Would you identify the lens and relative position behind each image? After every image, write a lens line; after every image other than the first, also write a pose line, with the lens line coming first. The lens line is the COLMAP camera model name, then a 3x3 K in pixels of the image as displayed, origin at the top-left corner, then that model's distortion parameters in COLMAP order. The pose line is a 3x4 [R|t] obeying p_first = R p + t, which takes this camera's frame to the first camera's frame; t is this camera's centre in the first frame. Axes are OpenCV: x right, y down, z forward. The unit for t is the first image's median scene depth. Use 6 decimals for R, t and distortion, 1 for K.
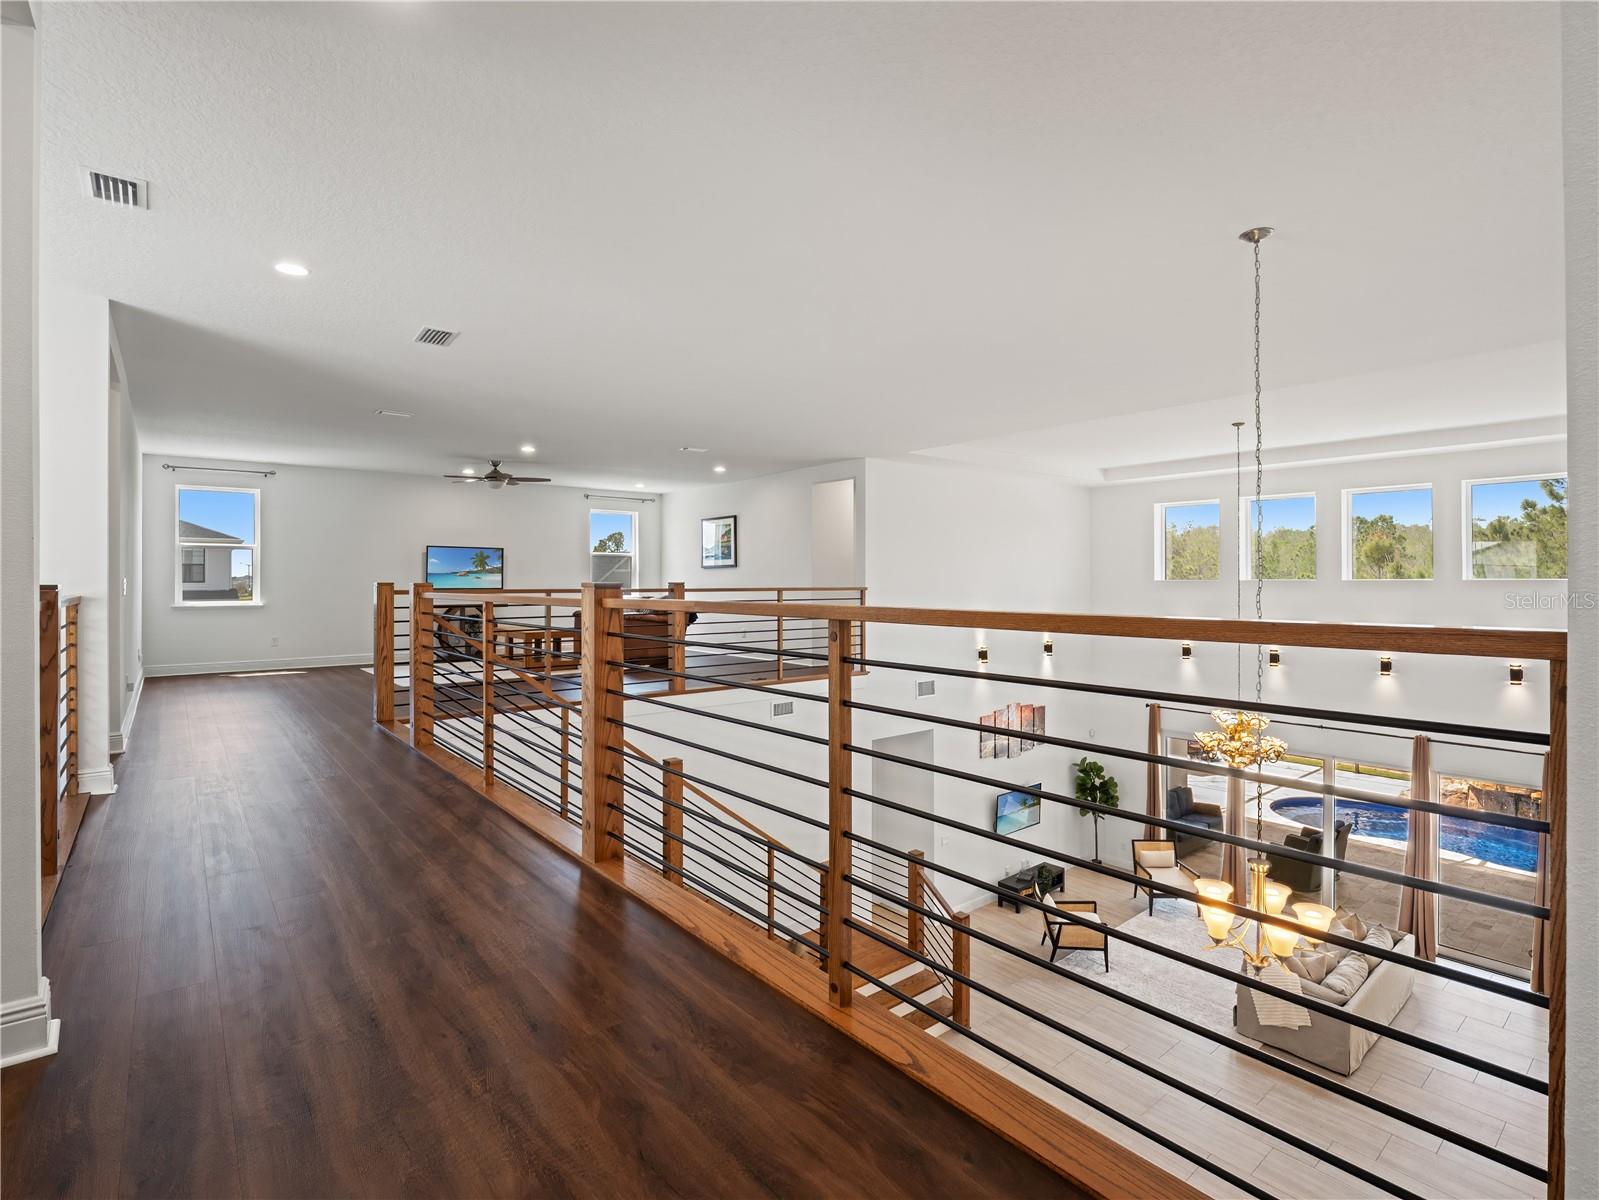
lens RADIAL K [[777.7, 0, 806.5], [0, 777.7, 590.2], [0, 0, 1]] dist [-0.023018, 0.002262]
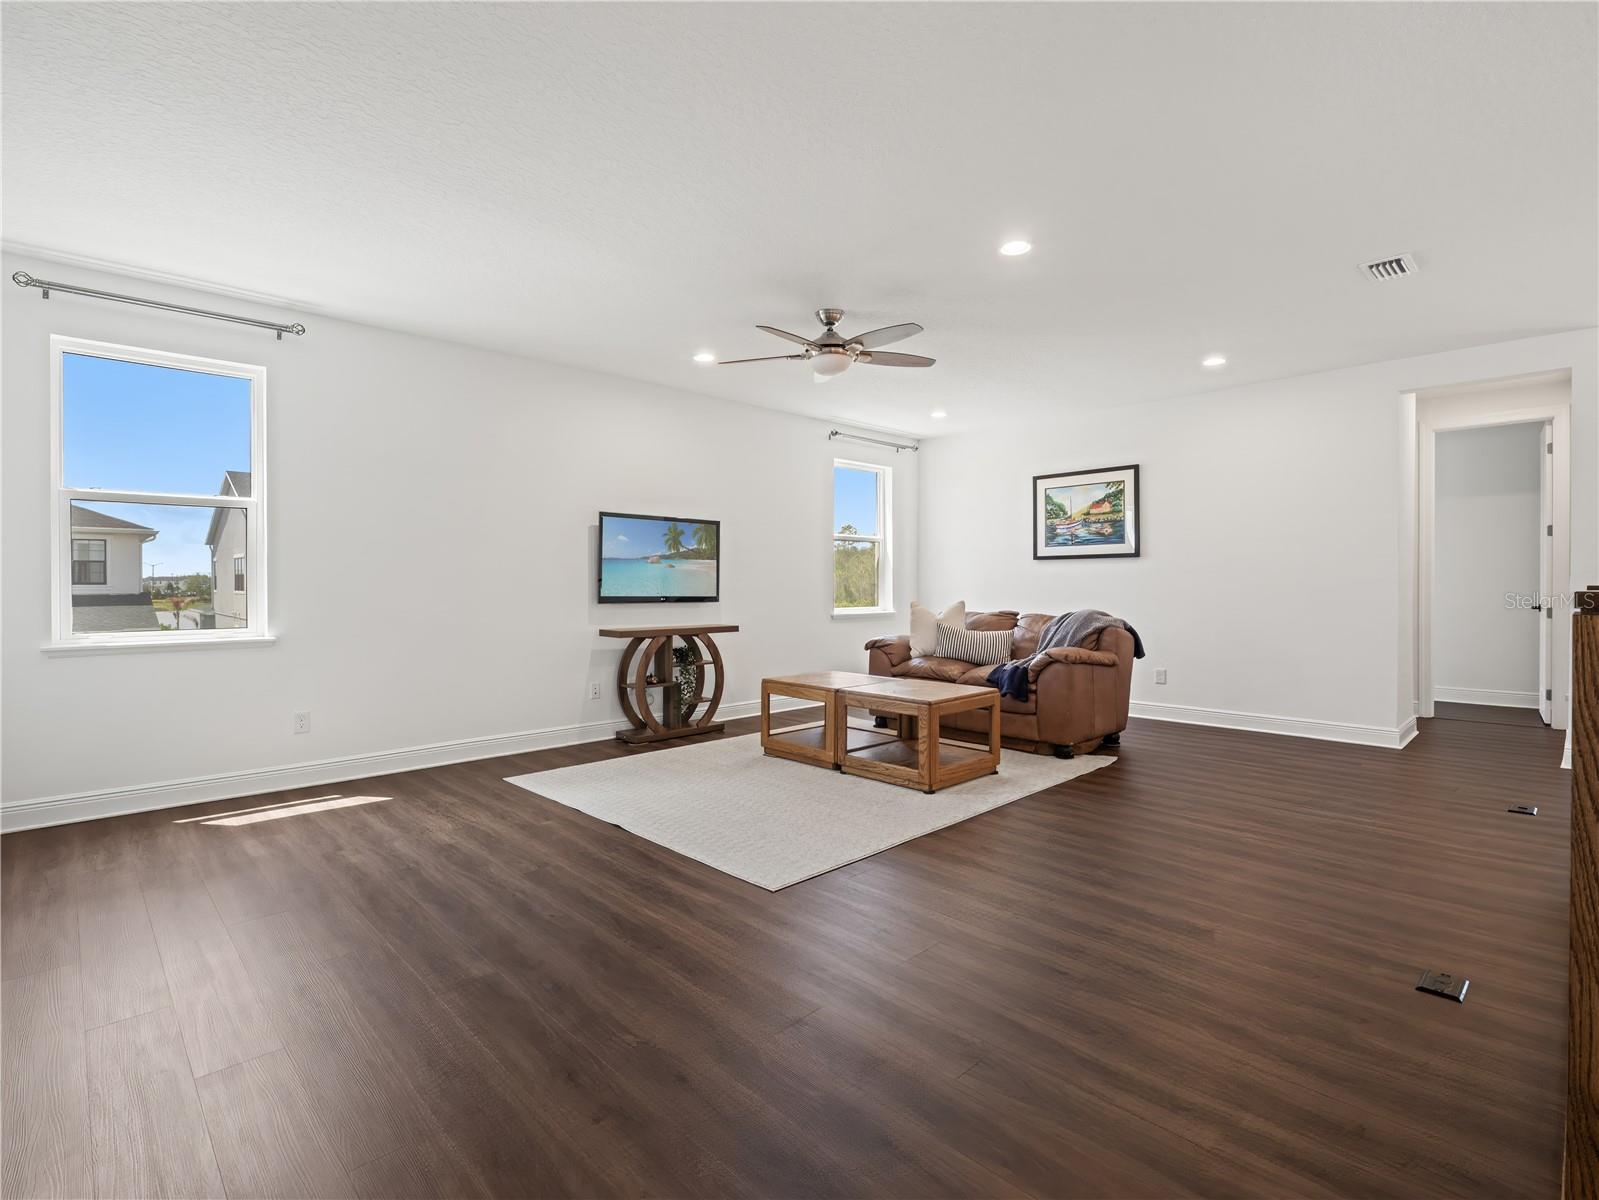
lens RADIAL K [[777.7, 0, 801.8], [0, 777.7, 600.1], [0, 0, 1]] dist [-0.023018, 0.002262]
pose [[0.996441, -0.003162, 0.084230, -0.379595], [0.002220, 0.999934, 0.011282, -0.005643], [-0.084260, -0.011055, 0.996382, 0.462789]]
